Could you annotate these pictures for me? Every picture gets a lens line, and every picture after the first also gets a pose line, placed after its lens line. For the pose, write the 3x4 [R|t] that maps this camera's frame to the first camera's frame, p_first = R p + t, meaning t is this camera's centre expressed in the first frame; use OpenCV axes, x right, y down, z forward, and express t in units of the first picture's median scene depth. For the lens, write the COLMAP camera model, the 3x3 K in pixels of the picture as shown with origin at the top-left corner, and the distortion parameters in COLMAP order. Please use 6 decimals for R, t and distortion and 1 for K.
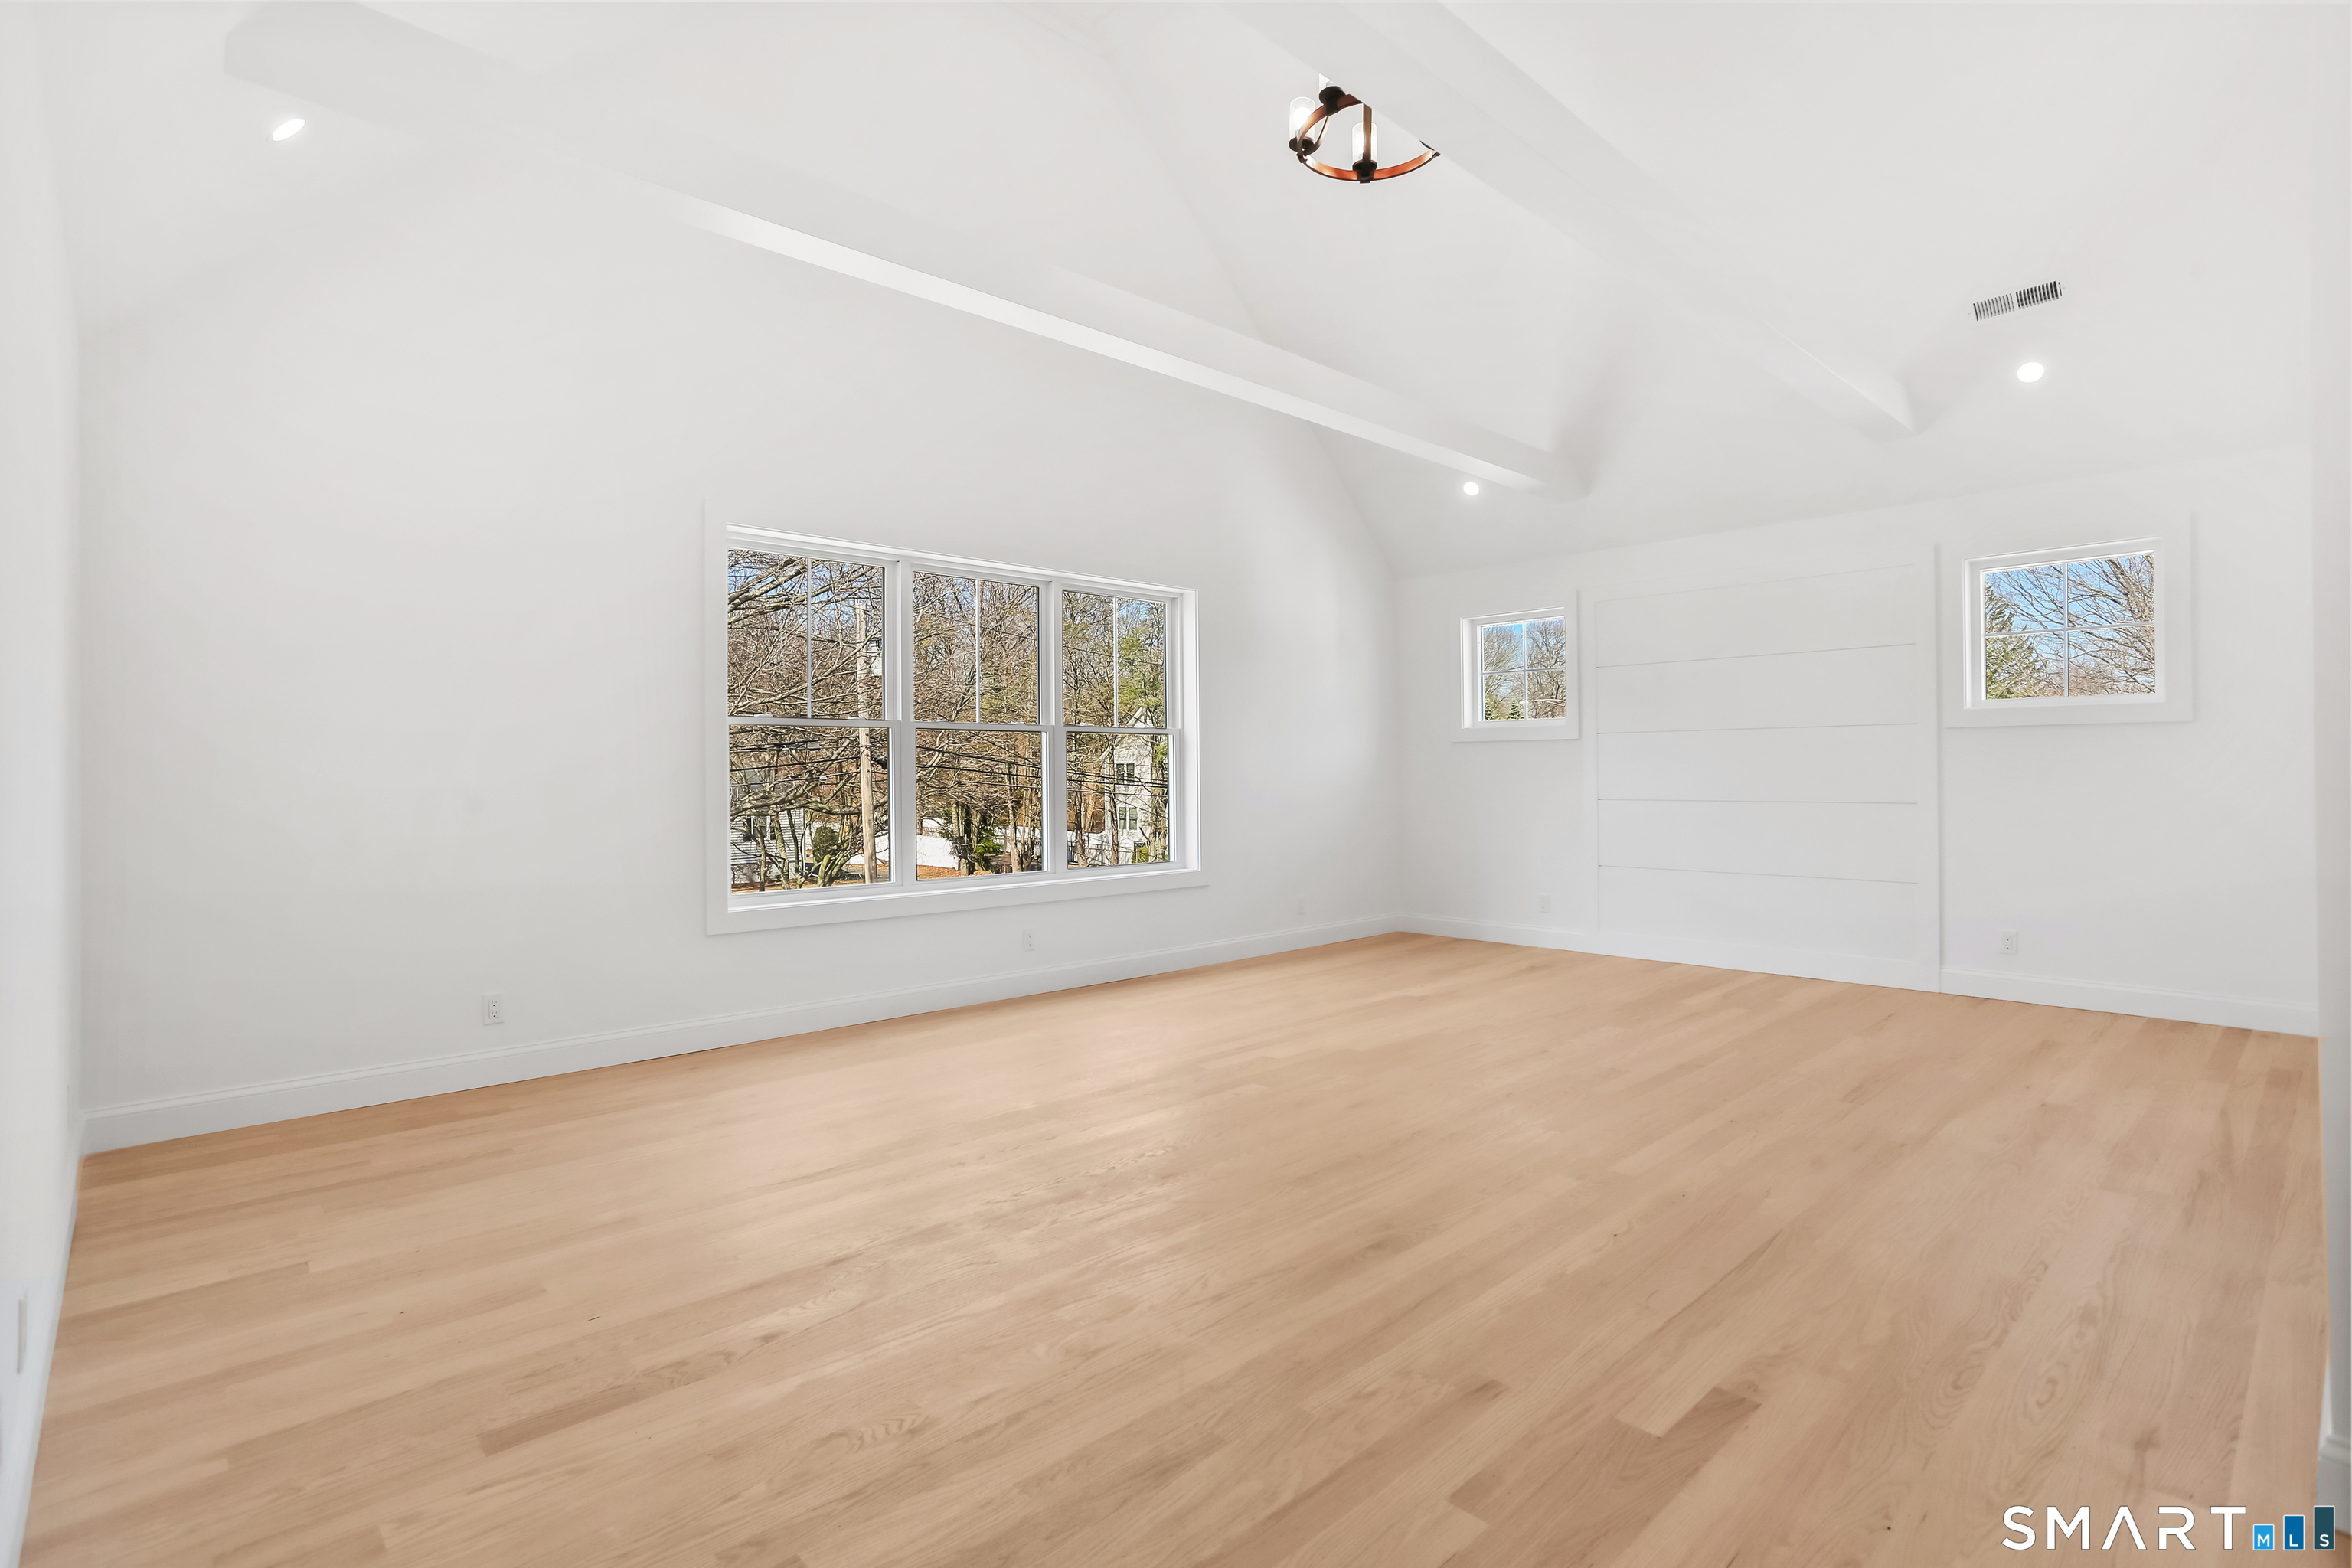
lens RADIAL K [[1135.1, 0, 1176.6], [0, 1135.1, 769.5], [0, 0, 1]] dist [-0.051534, 0.033670]
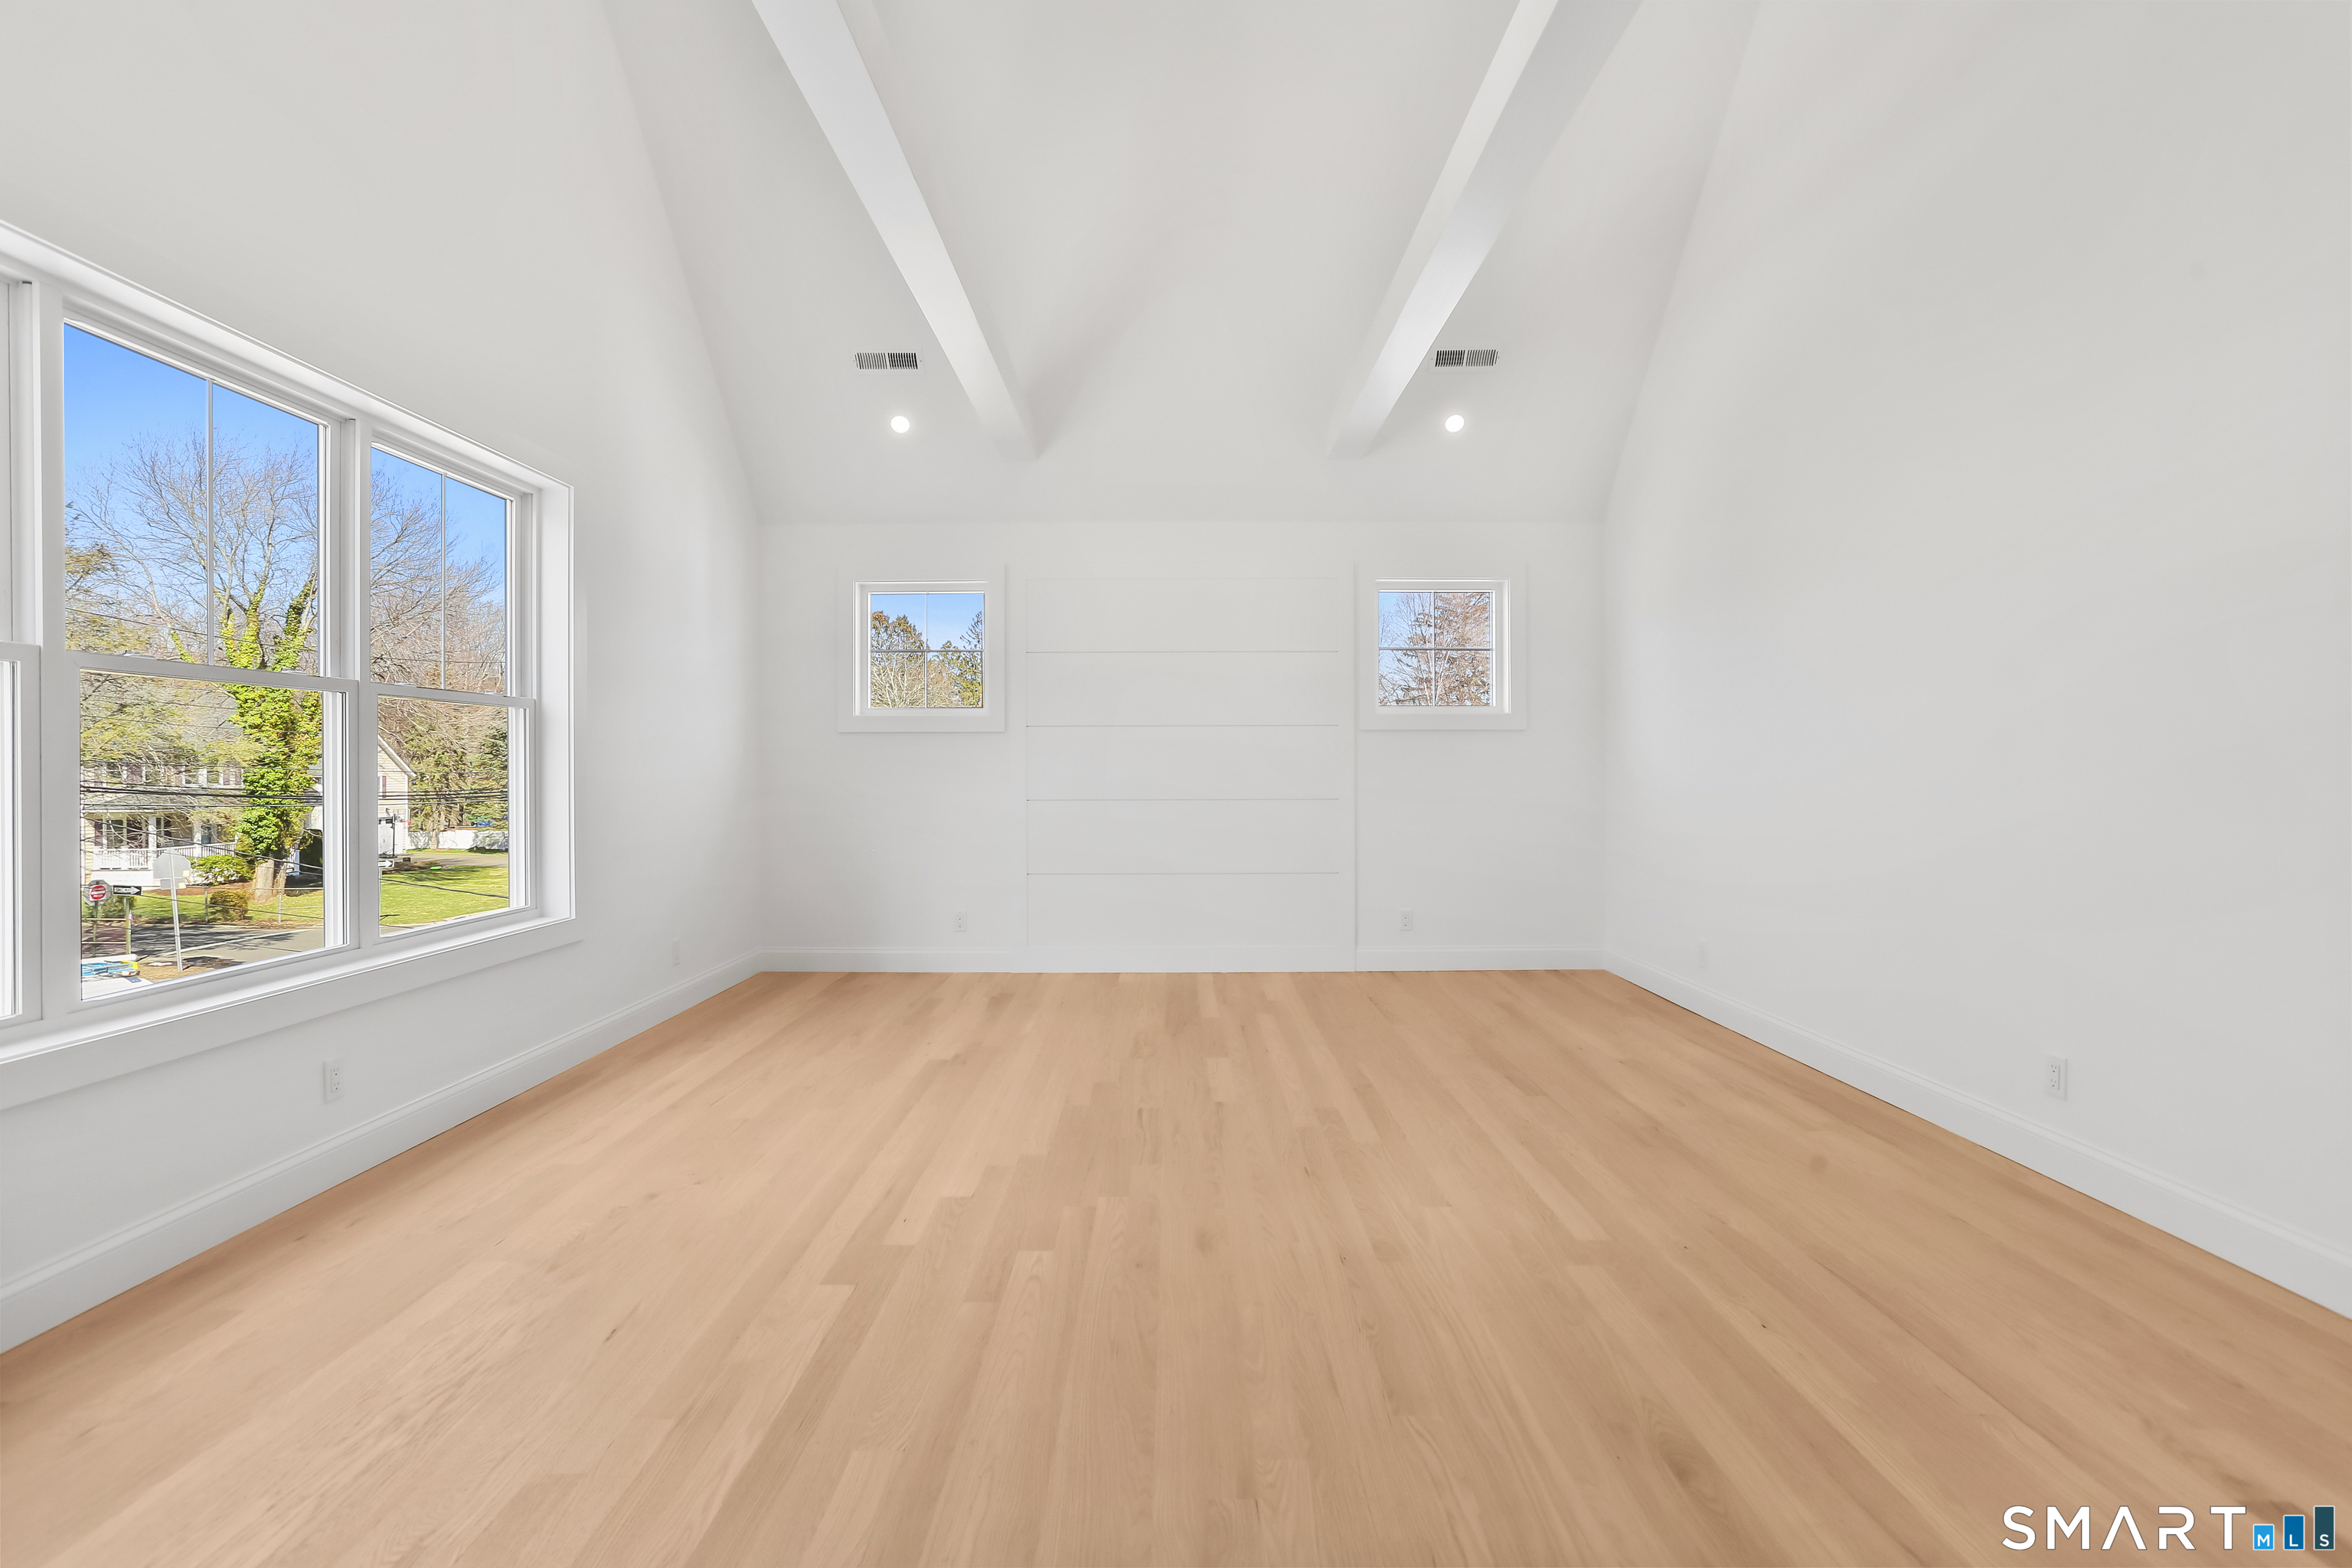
lens RADIAL K [[1135.1, 0, 1176.6], [0, 1135.1, 769.5], [0, 0, 1]] dist [-0.051534, 0.033670]
pose [[0.693092, 0.003193, 0.720842, -0.226986], [-0.001966, 0.999995, -0.002539, 0.005148], [-0.720846, 0.000342, 0.693095, 0.341249]]
